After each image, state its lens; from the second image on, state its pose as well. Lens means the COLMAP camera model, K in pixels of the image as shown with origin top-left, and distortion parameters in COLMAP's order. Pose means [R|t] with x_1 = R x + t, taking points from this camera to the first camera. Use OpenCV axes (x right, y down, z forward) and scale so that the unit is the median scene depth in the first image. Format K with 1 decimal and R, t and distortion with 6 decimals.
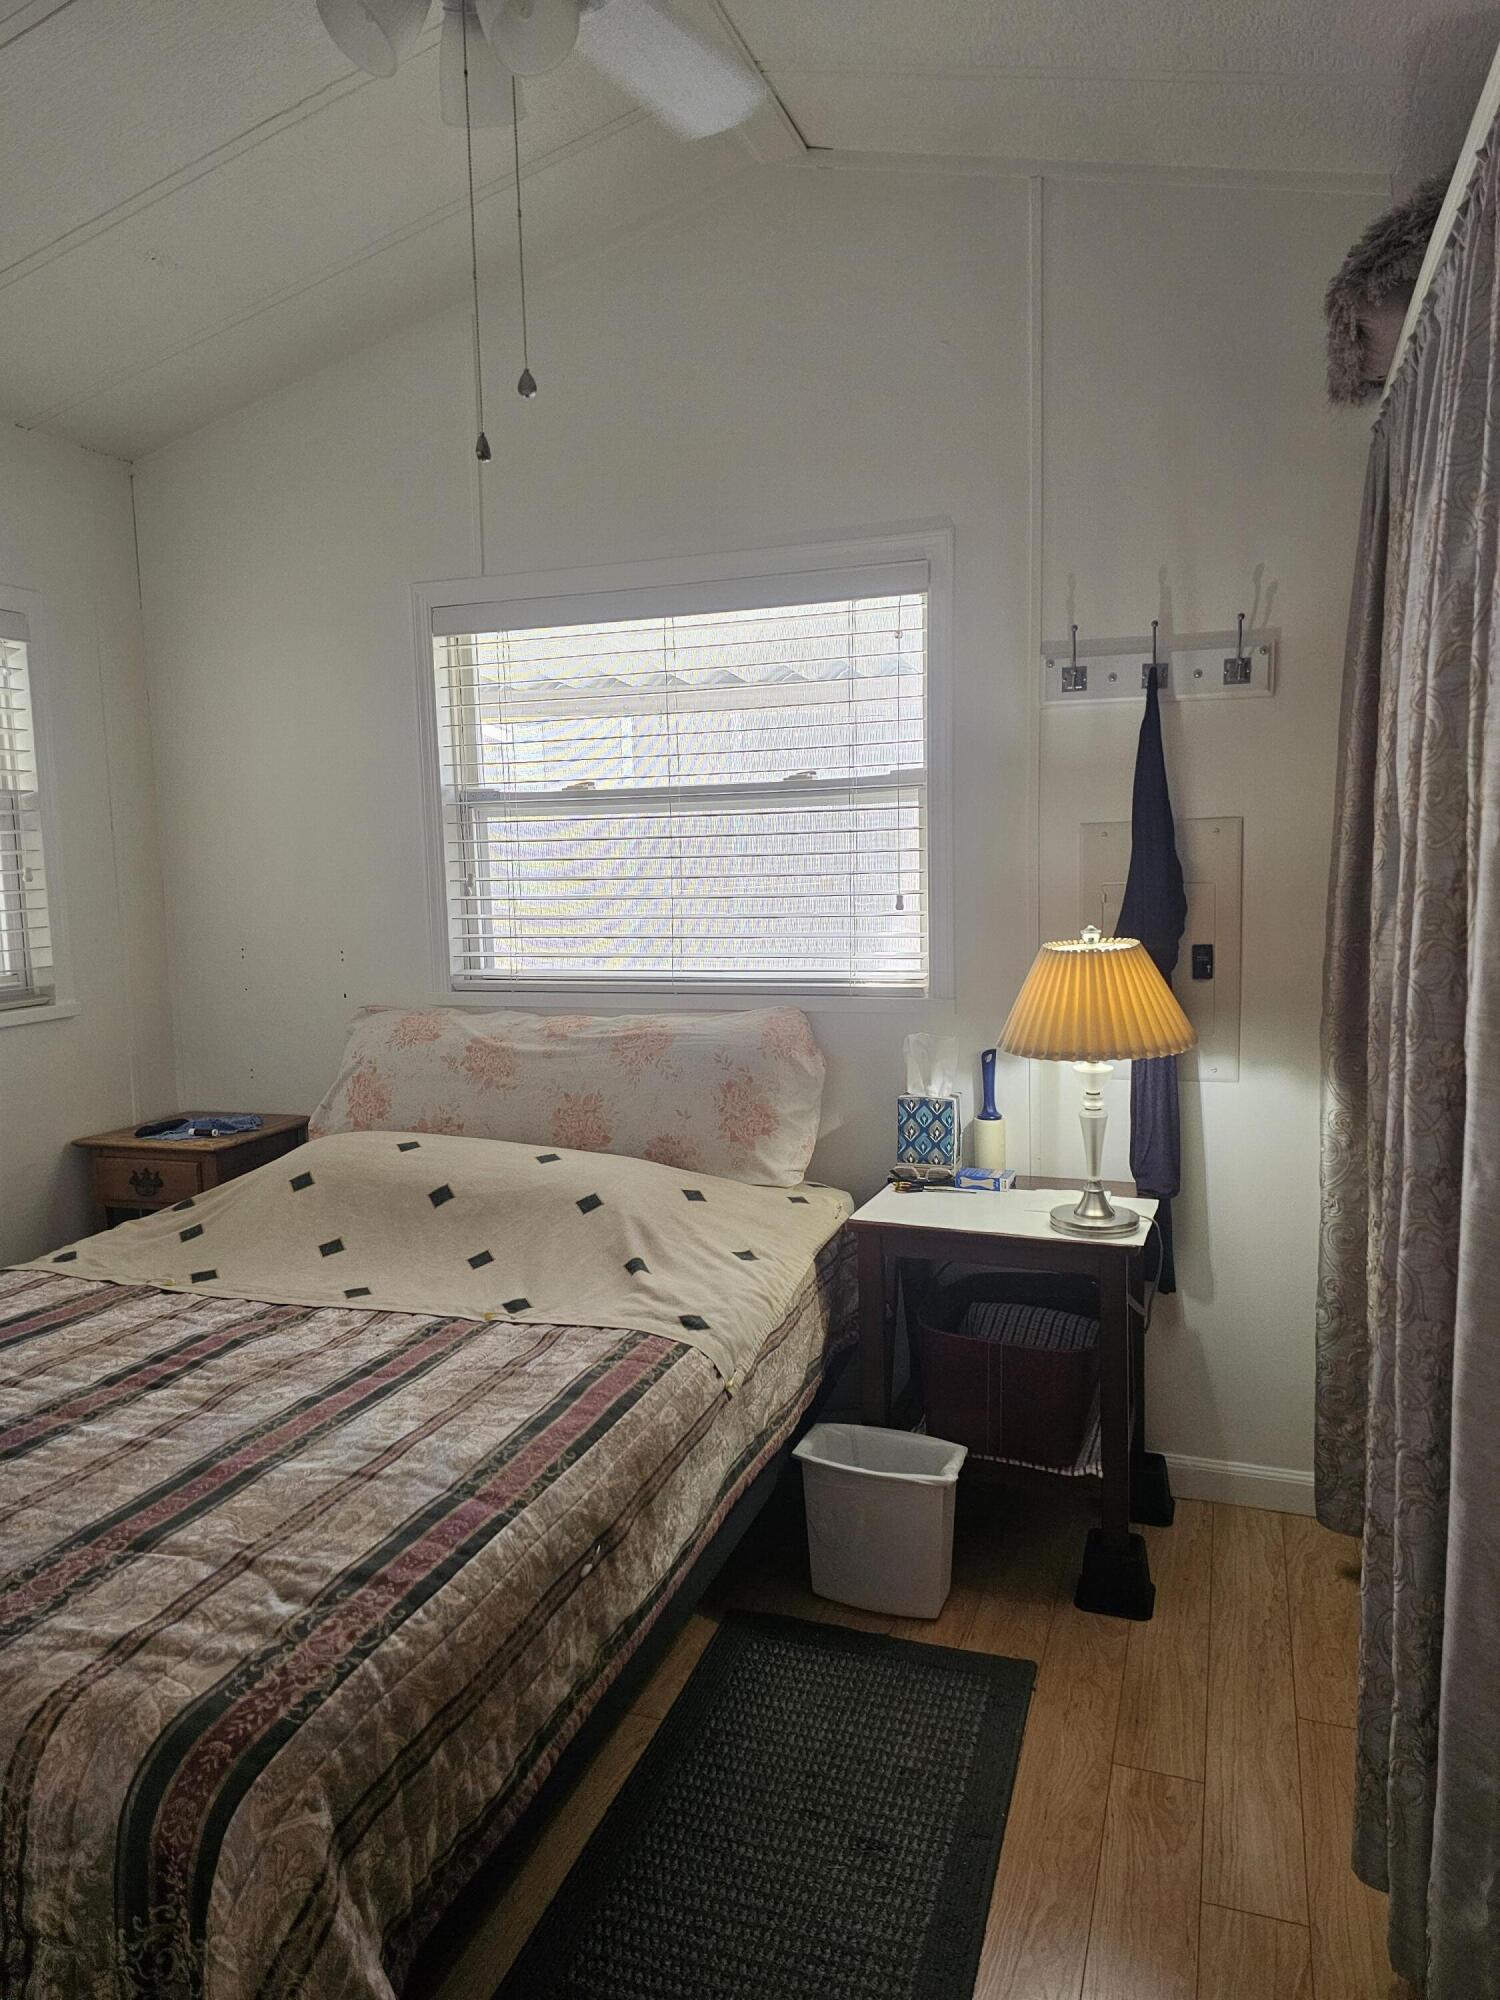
lens RADIAL K [[1346.2, 0, 748.2], [0, 1346.2, 991.8], [0, 0, 1]] dist [0.049557, -0.052714]
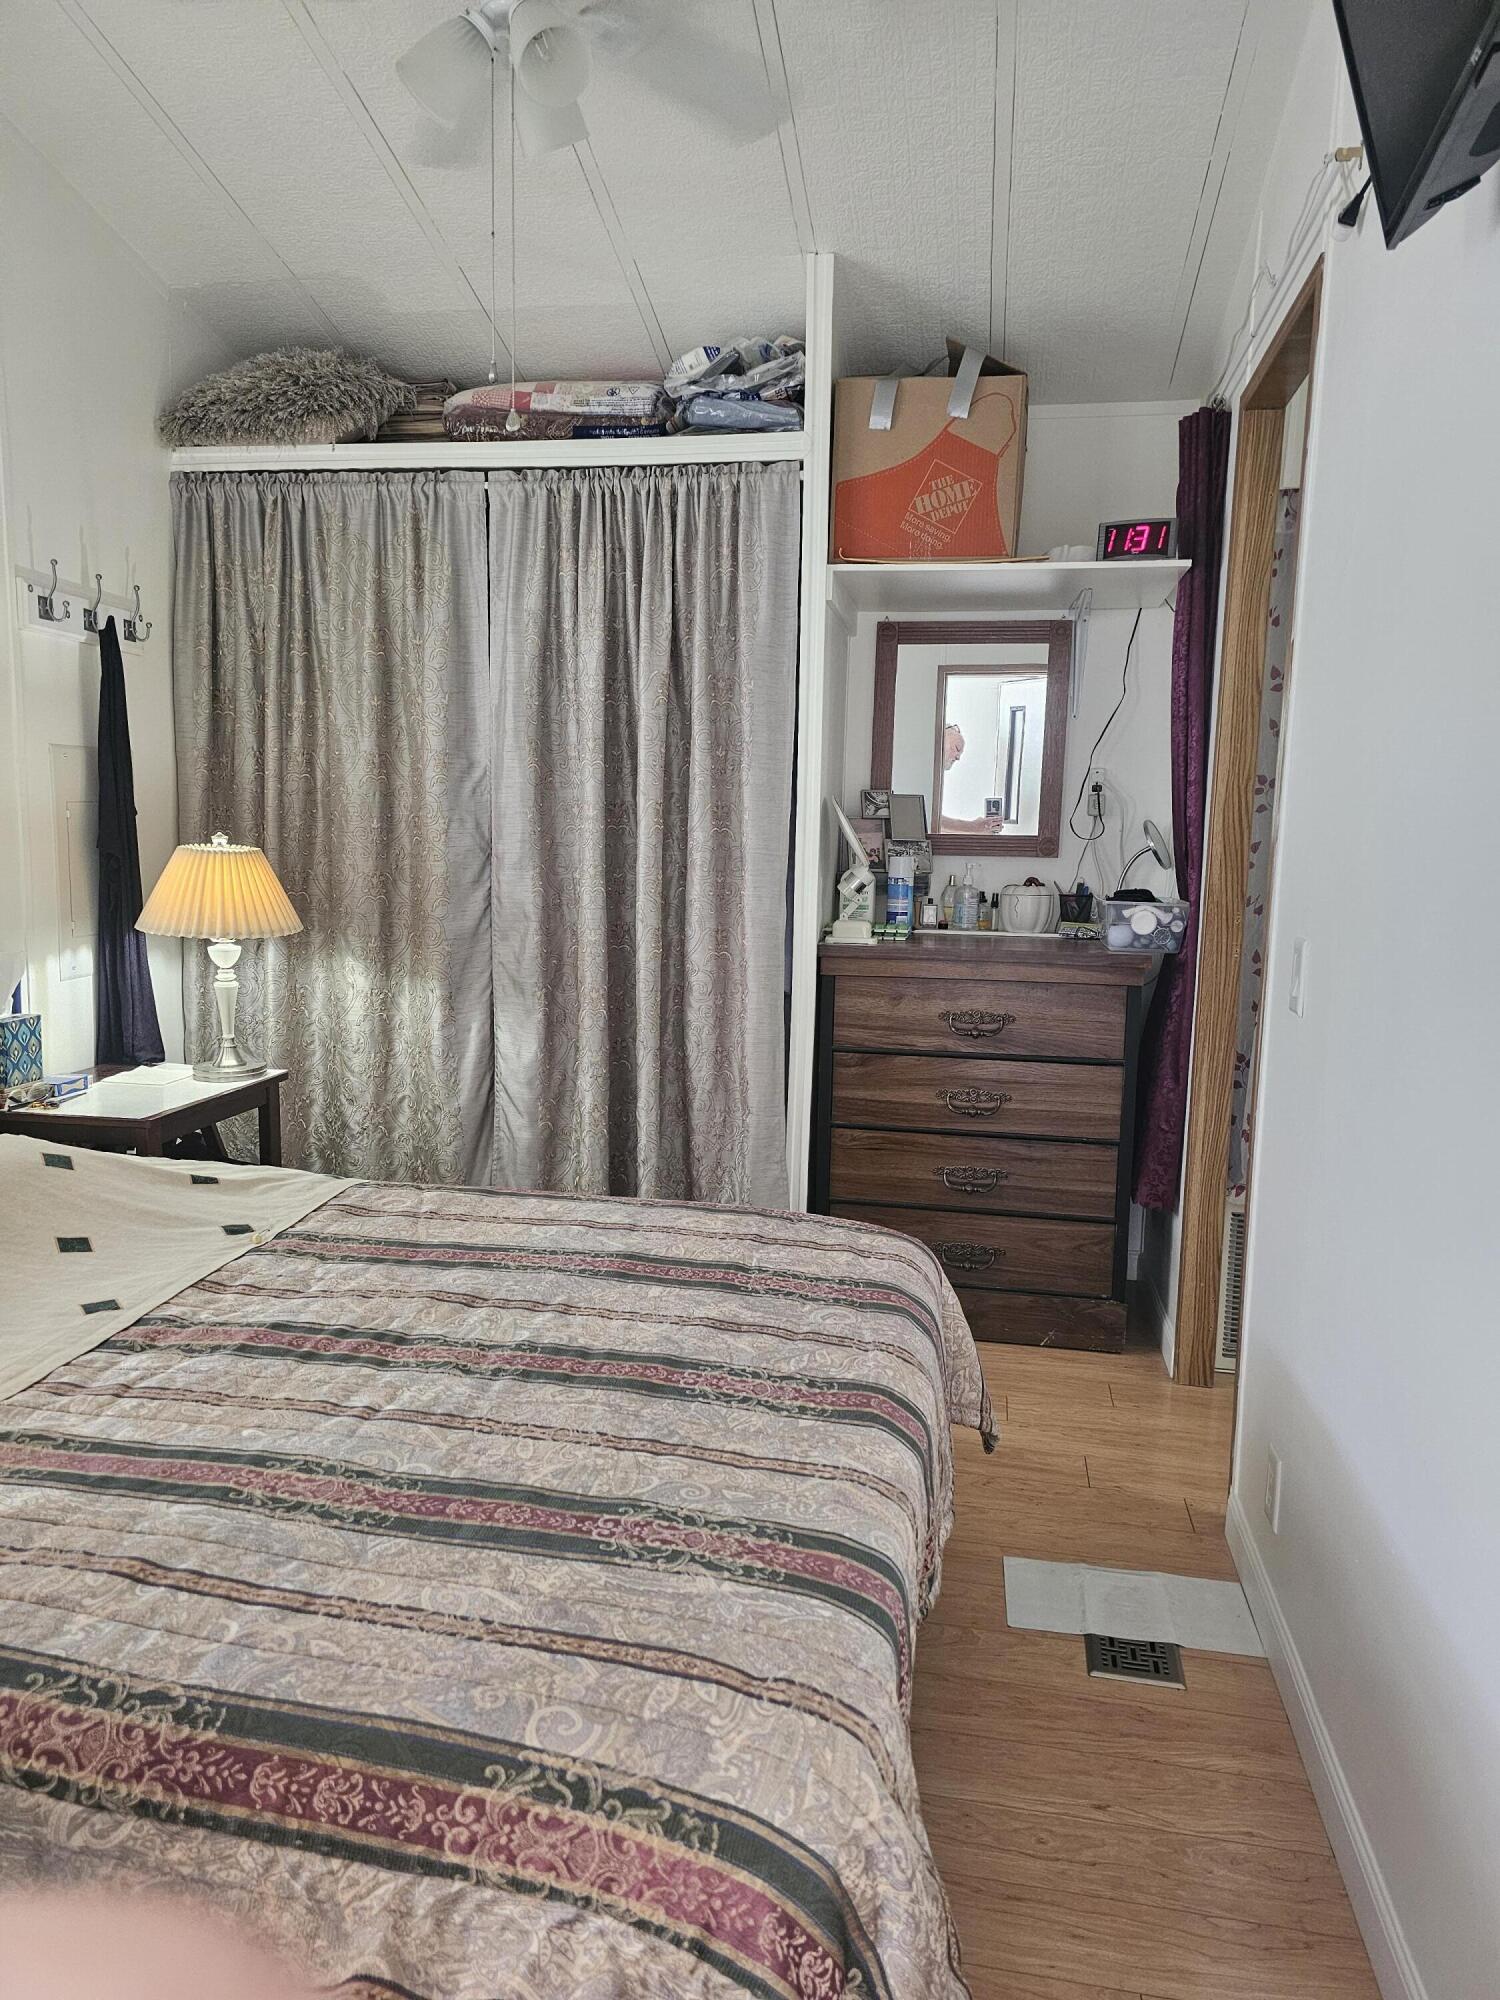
lens RADIAL K [[1346.2, 0, 743.0], [0, 1346.2, 995.1], [0, 0, 1]] dist [0.049557, -0.052714]
pose [[-0.163619, -0.108855, 0.980500, -1.147584], [0.093996, 0.987652, 0.125335, -0.013001], [-0.982035, 0.112670, -0.151367, 0.790051]]
